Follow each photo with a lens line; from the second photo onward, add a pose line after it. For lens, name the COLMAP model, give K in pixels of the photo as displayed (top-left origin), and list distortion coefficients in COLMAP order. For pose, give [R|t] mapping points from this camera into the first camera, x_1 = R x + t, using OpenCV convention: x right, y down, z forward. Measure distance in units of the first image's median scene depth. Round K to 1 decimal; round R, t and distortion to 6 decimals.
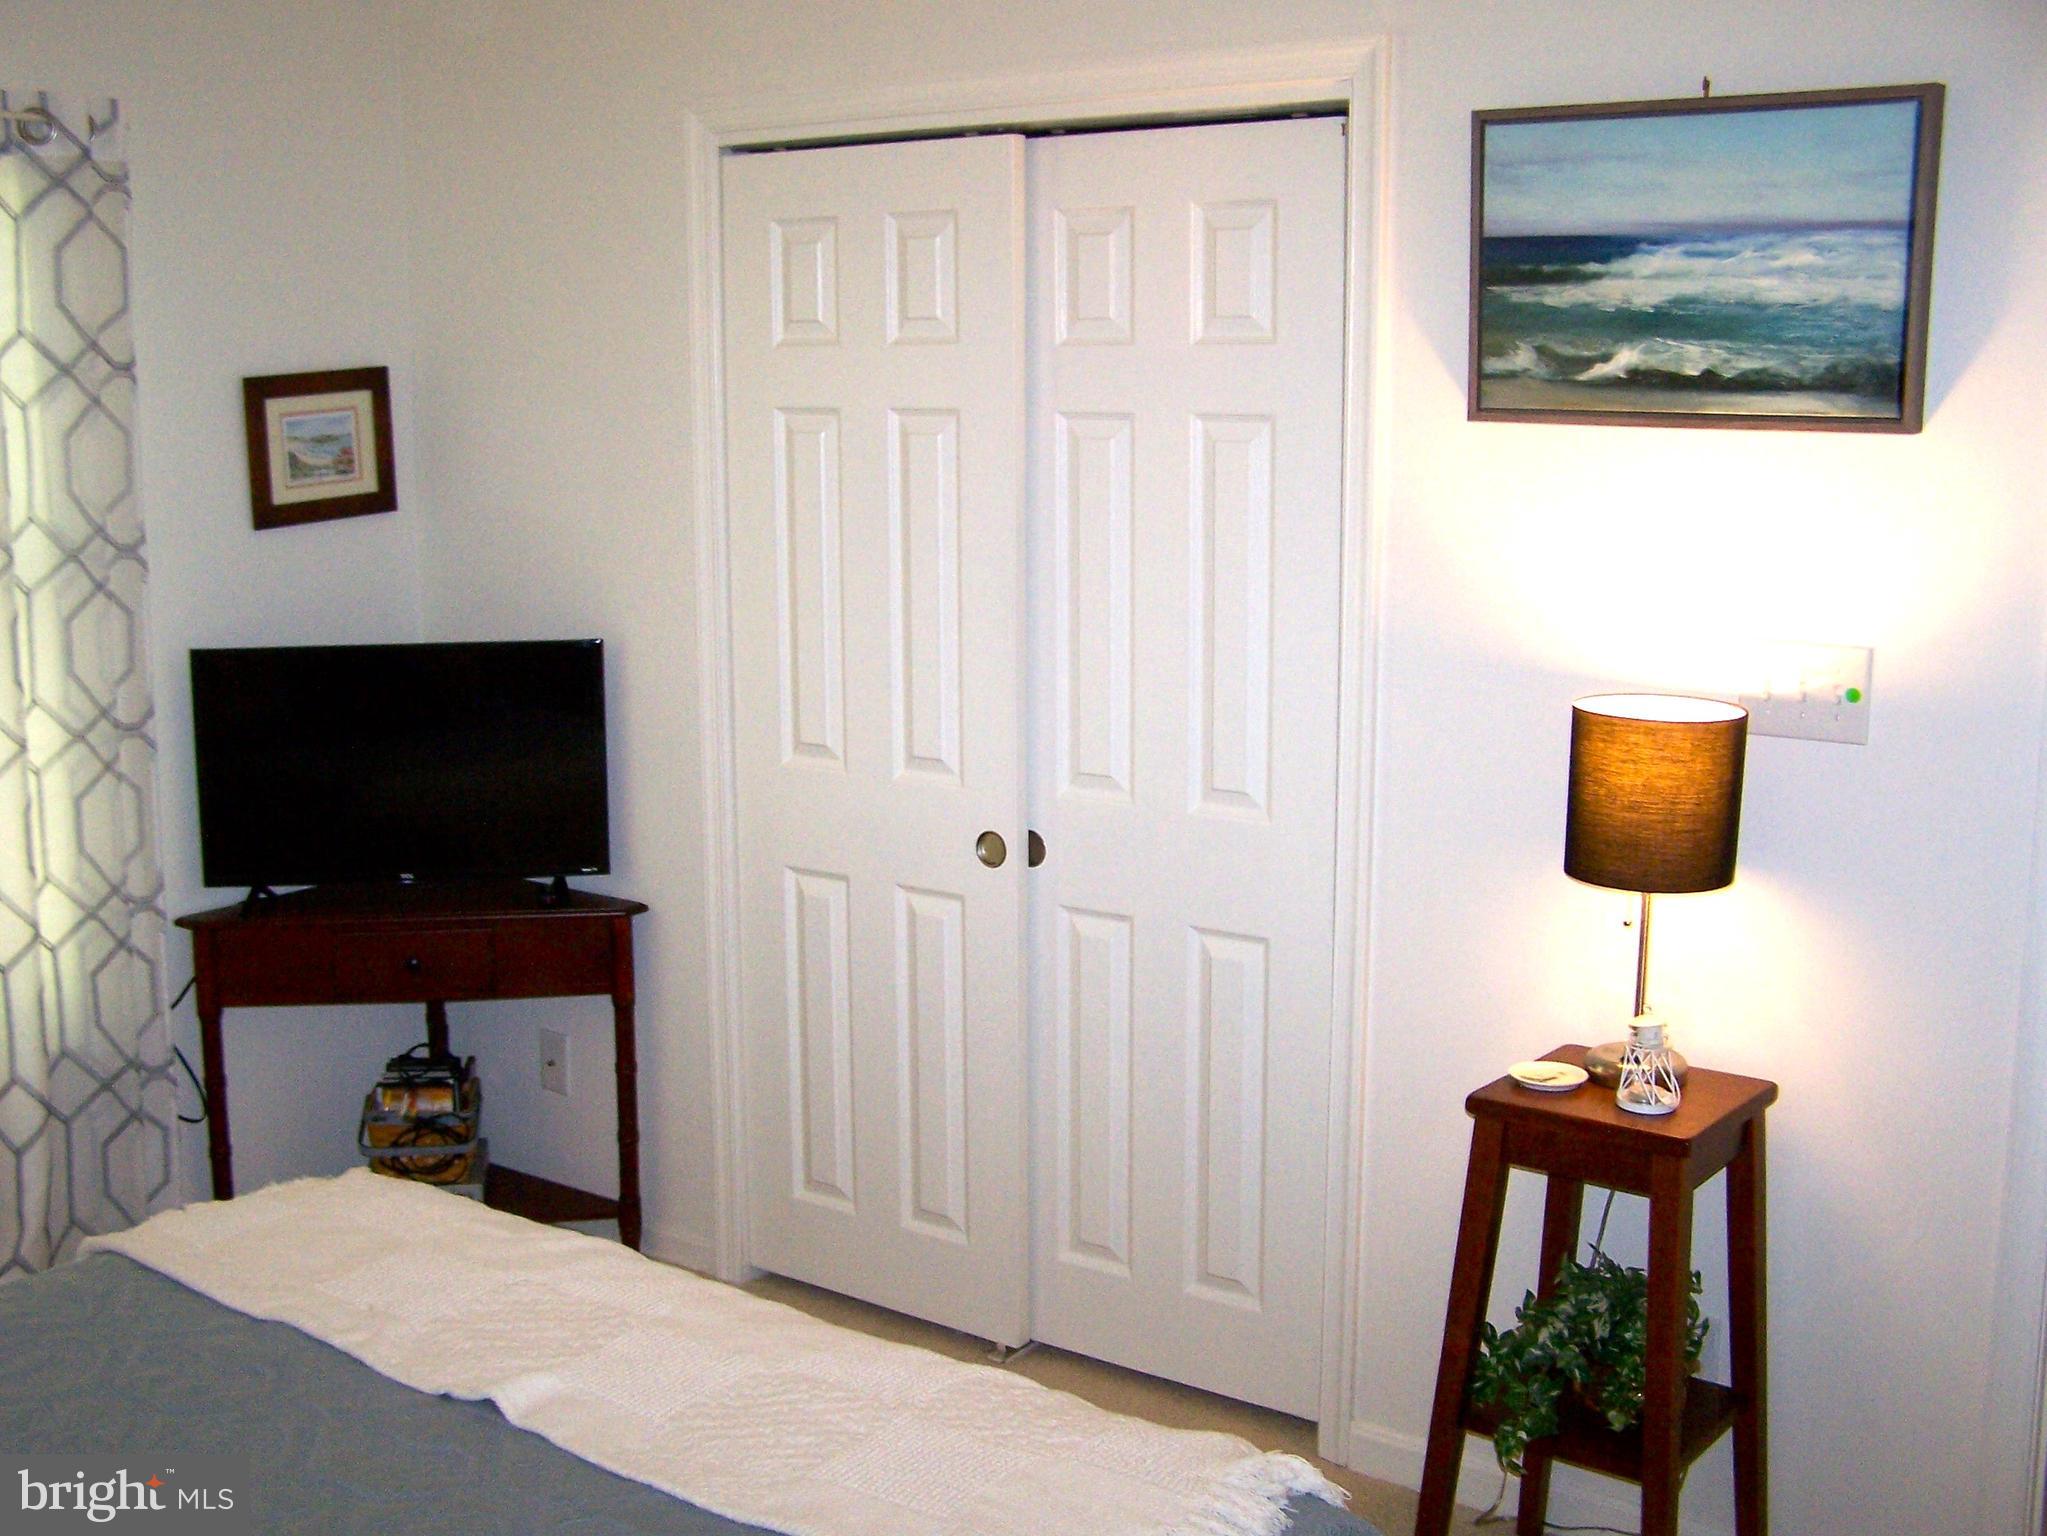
lens RADIAL K [[2373.5, 0, 1026.0], [0, 2373.5, 780.7], [0, 0, 1]] dist [-0.197146, 0.478771]
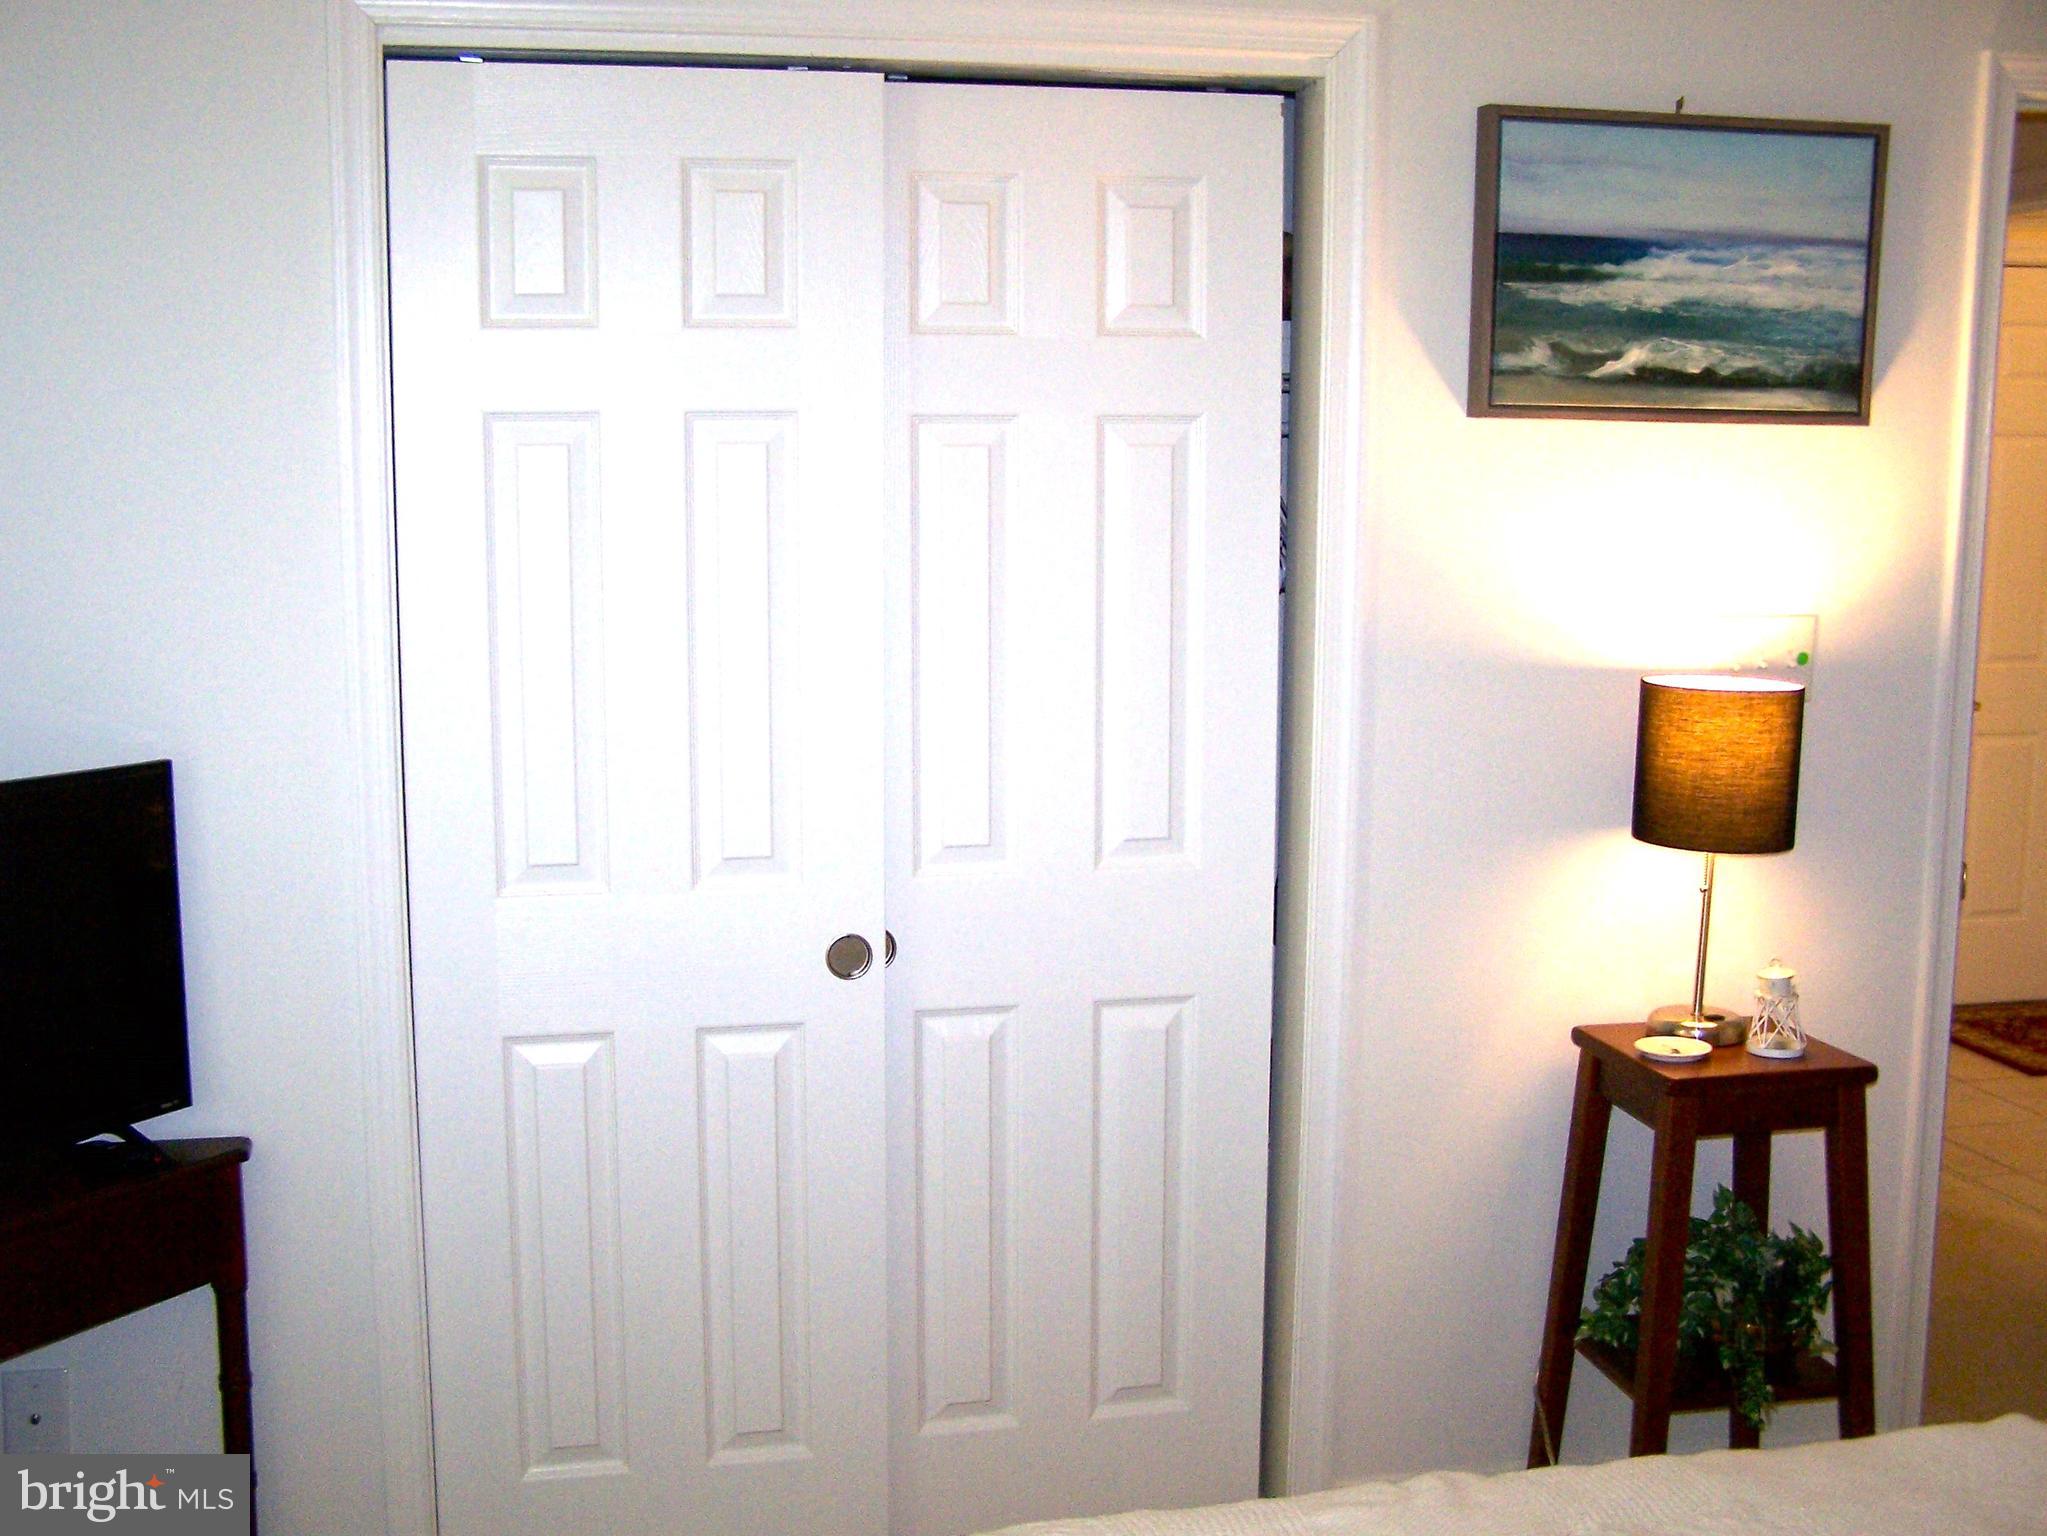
lens RADIAL K [[2373.5, 0, 1026.0], [0, 2373.5, 780.7], [0, 0, 1]] dist [-0.197146, 0.478771]
pose [[0.639512, -0.117026, 0.759822, -0.745879], [0.128046, 0.990755, 0.044823, -0.075094], [-0.758043, 0.068628, 0.648584, 0.547466]]
